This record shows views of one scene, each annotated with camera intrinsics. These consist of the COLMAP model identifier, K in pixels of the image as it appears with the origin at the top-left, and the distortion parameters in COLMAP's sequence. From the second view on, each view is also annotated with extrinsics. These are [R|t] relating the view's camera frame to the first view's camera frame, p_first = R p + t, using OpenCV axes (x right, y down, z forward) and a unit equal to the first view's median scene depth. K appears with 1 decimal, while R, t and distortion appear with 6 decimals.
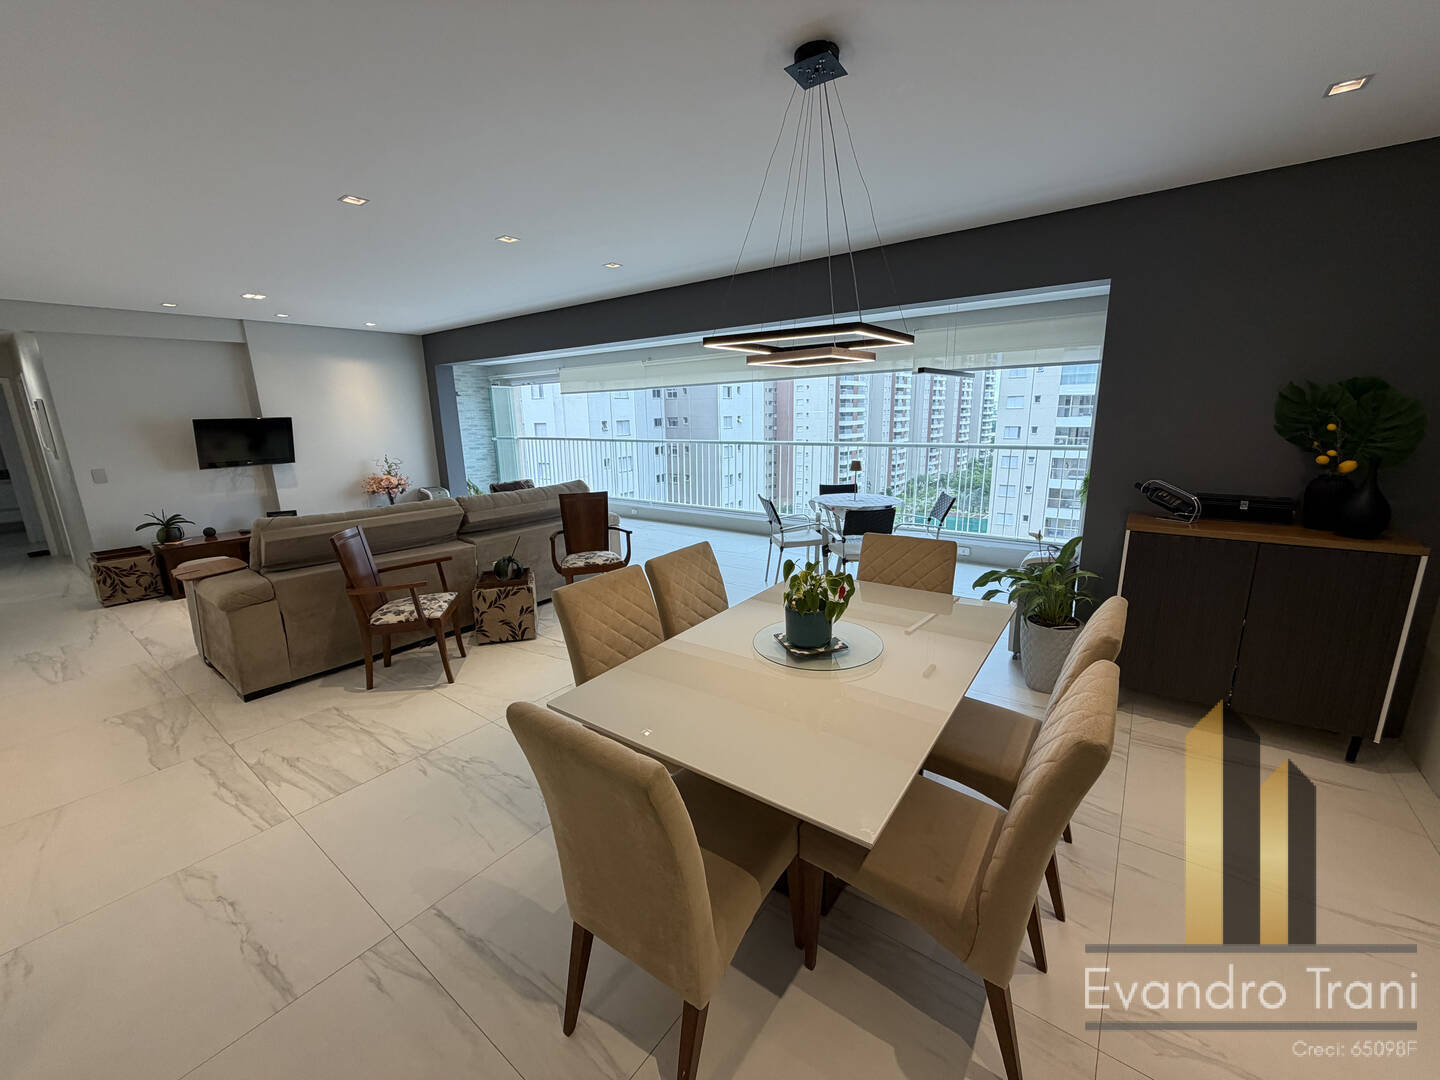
lens RADIAL K [[583.5, 0, 720.0], [0, 583.5, 540.0], [0, 0, 1]] dist [0.001858, 0.000658]
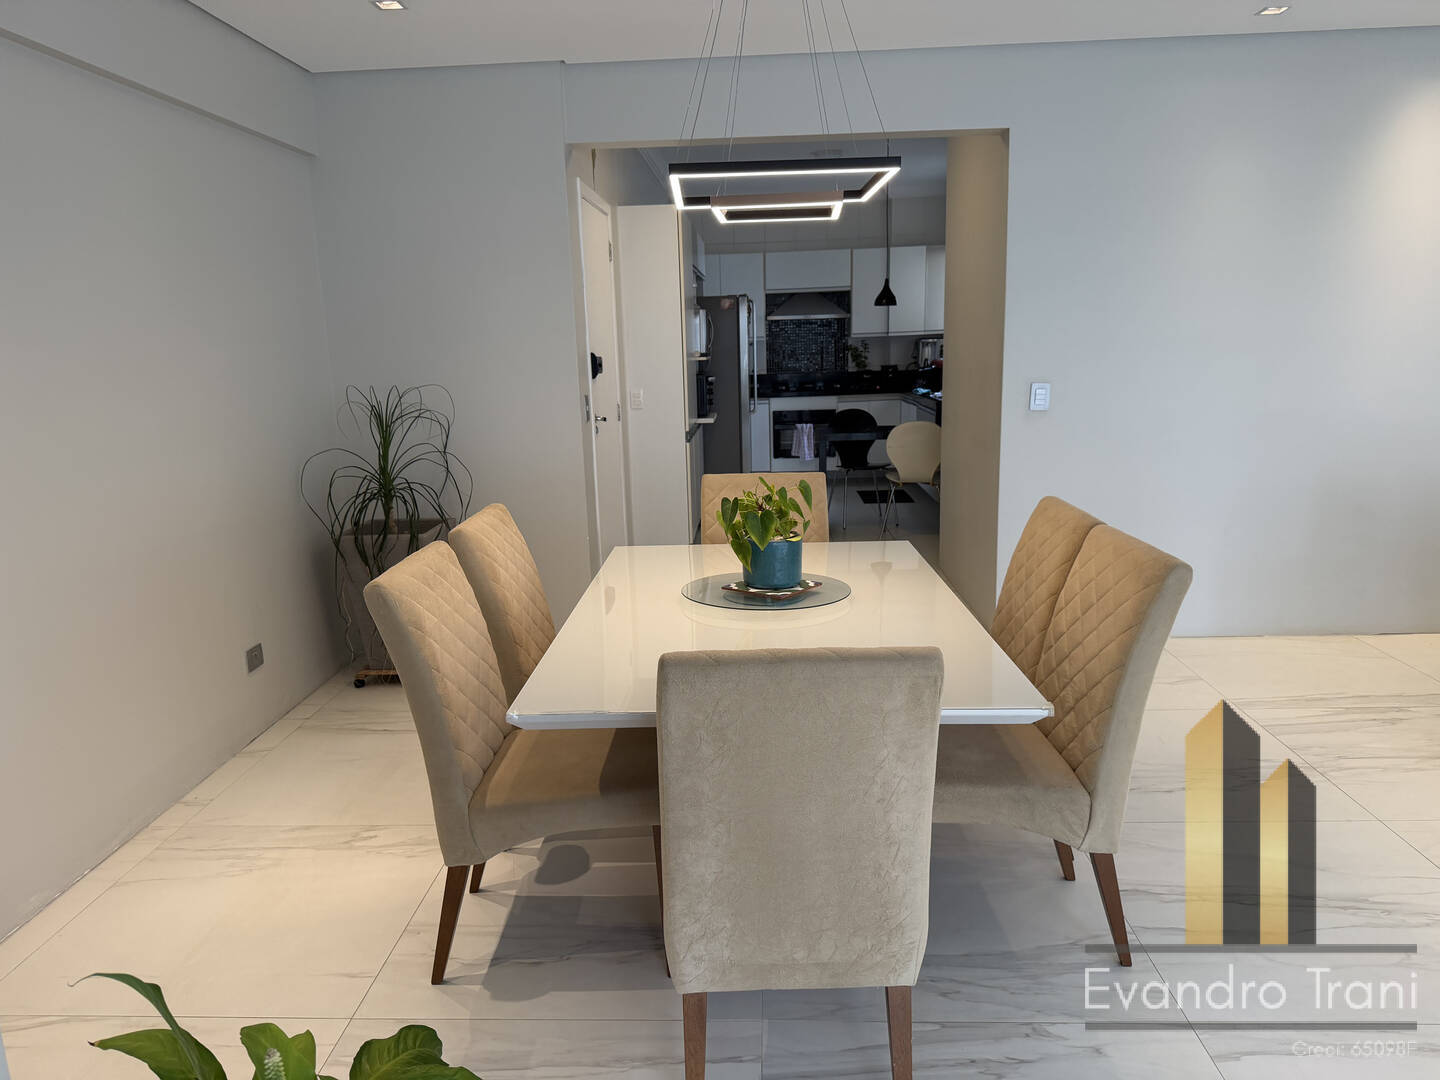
lens RADIAL K [[1023.3, 0, 720.0], [0, 1023.3, 540.0], [0, 0, 1]] dist [0.124322, -0.198684]
pose [[-0.819108, 0.155979, -0.552026, 0.444598], [-0.083406, 0.919712, 0.383631, -0.183019], [0.567543, 0.360278, -0.740334, 0.925519]]
